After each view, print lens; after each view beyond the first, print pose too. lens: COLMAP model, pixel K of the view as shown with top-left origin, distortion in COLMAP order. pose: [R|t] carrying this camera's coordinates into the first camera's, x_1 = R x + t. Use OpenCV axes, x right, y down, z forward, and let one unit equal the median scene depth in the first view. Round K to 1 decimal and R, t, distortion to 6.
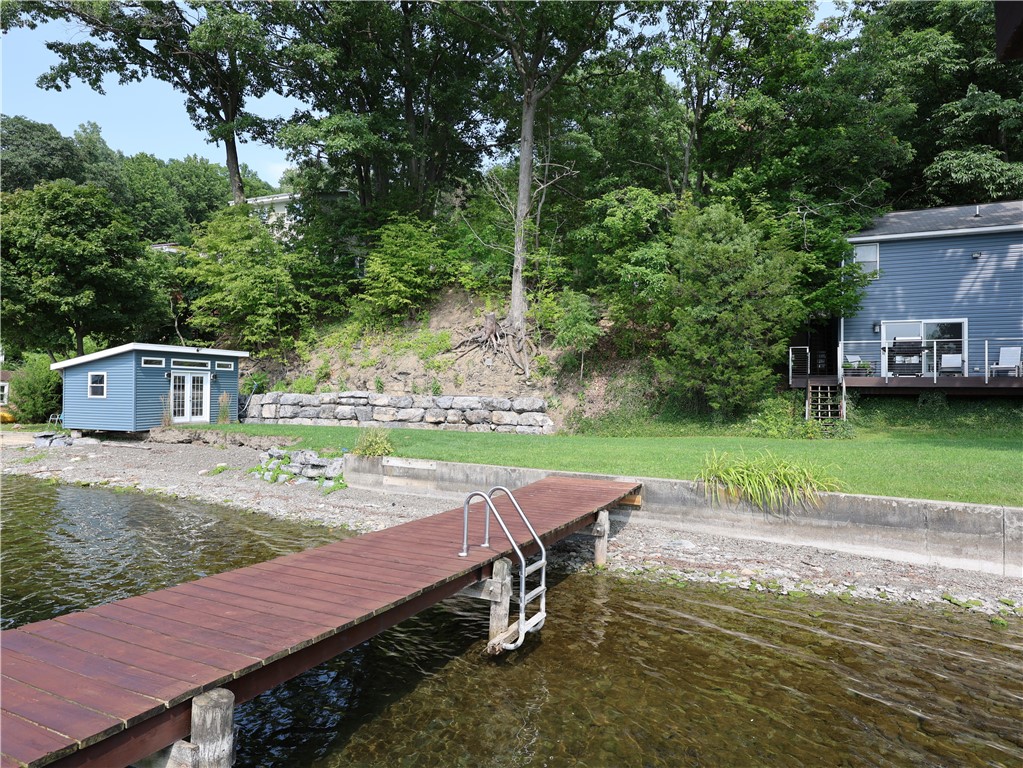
lens RADIAL K [[640.4, 0, 511.5], [0, 640.4, 384.0], [0, 0, 1]] dist [0.000246, 0.000321]
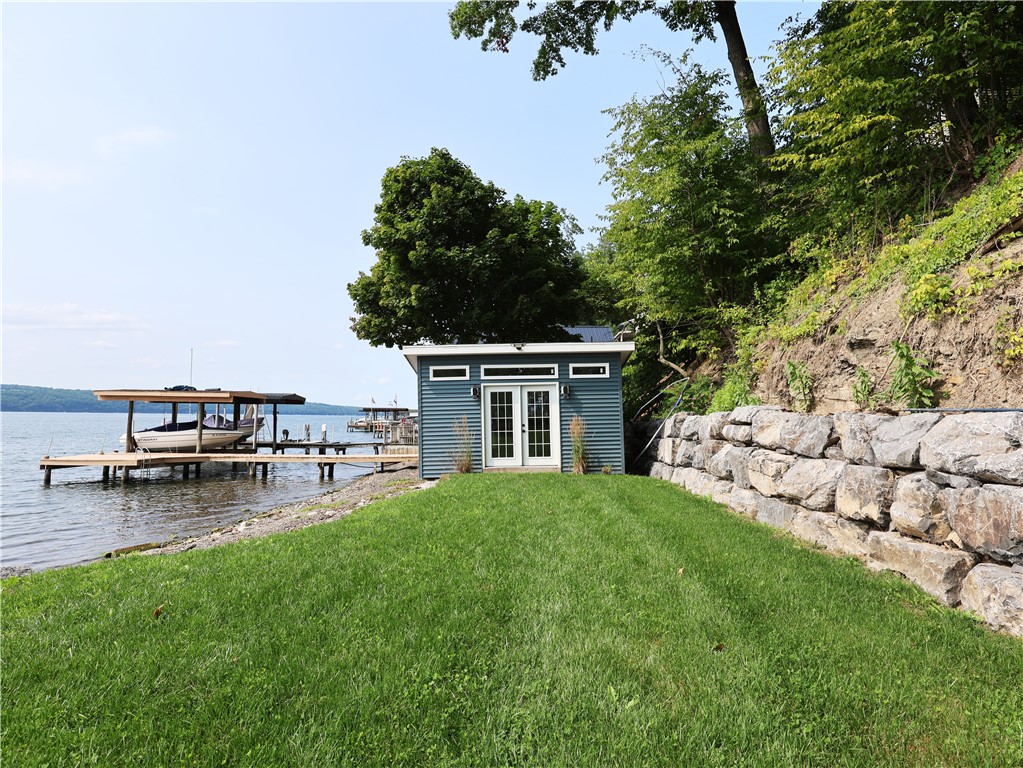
lens RADIAL K [[640.4, 0, 511.5], [0, 640.4, 384.0], [0, 0, 1]] dist [0.000246, 0.000321]
pose [[0.386983, -0.068677, -0.919526, 0.055391], [0.033734, 0.997609, -0.060312, 0.017000], [0.921470, -0.007679, 0.388374, 0.748051]]
